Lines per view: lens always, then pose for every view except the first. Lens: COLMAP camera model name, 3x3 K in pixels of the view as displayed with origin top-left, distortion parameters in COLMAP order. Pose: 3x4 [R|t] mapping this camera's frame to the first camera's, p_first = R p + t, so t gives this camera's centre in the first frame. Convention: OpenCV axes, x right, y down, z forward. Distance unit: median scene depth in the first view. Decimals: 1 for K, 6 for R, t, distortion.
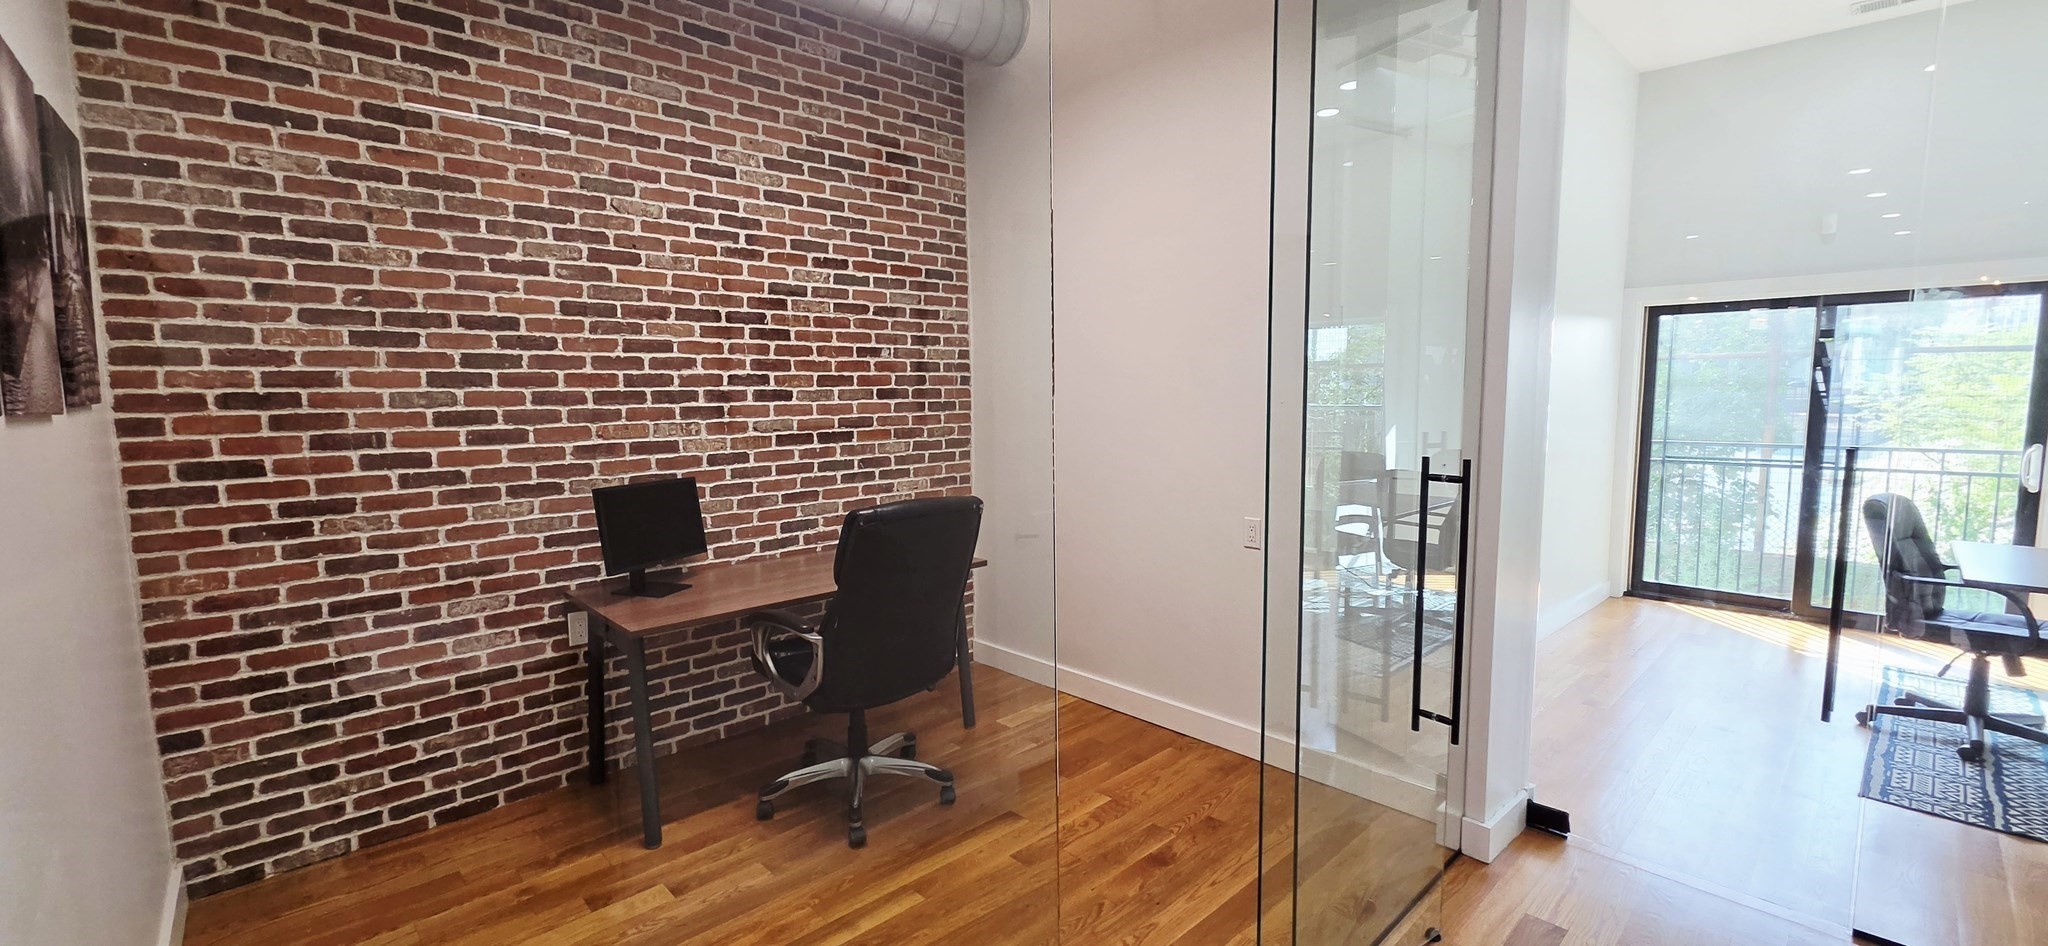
lens RADIAL K [[829.8, 0, 1018.9], [0, 829.8, 472.6], [0, 0, 1]] dist [0.000868, 0.000221]
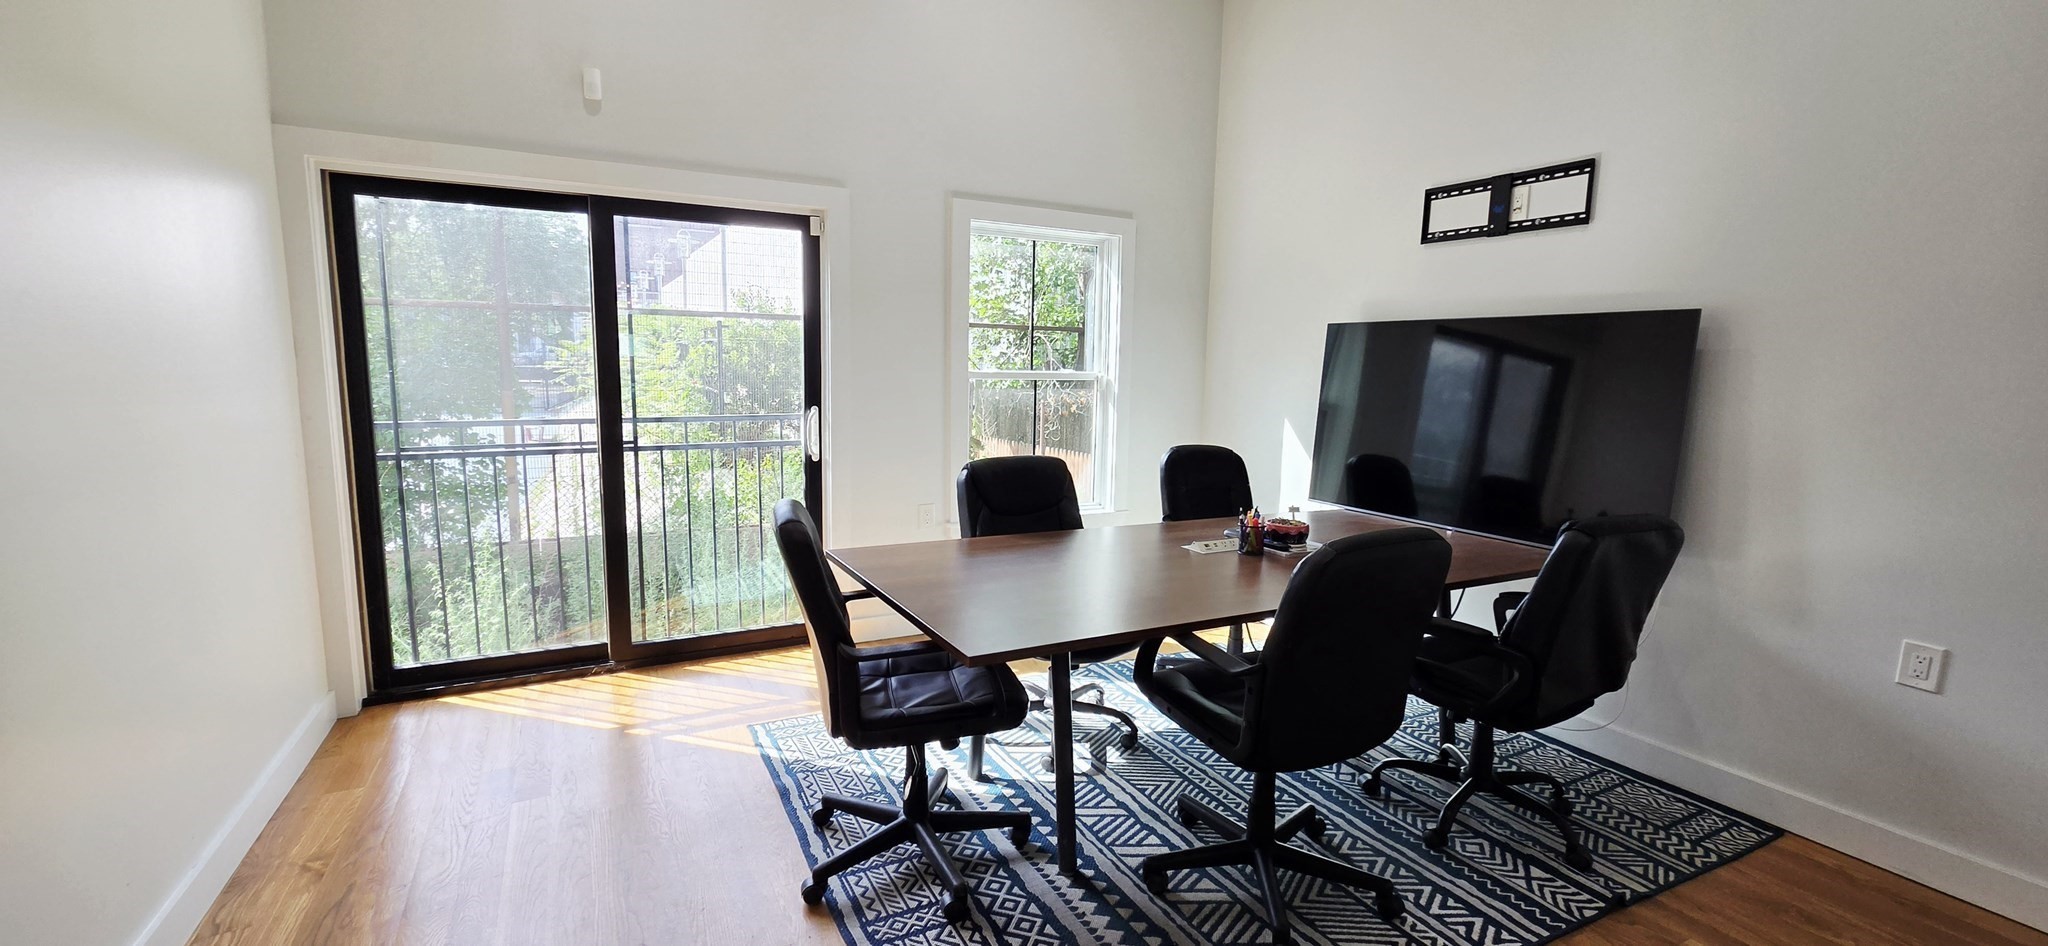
lens RADIAL K [[829.8, 0, 1018.9], [0, 829.8, 472.6], [0, 0, 1]] dist [0.000868, 0.000221]
pose [[0.252805, -0.113003, 0.960896, 0.347014], [0.075874, 0.992413, 0.096747, -0.026571], [-0.964538, 0.048448, 0.259461, 0.457620]]
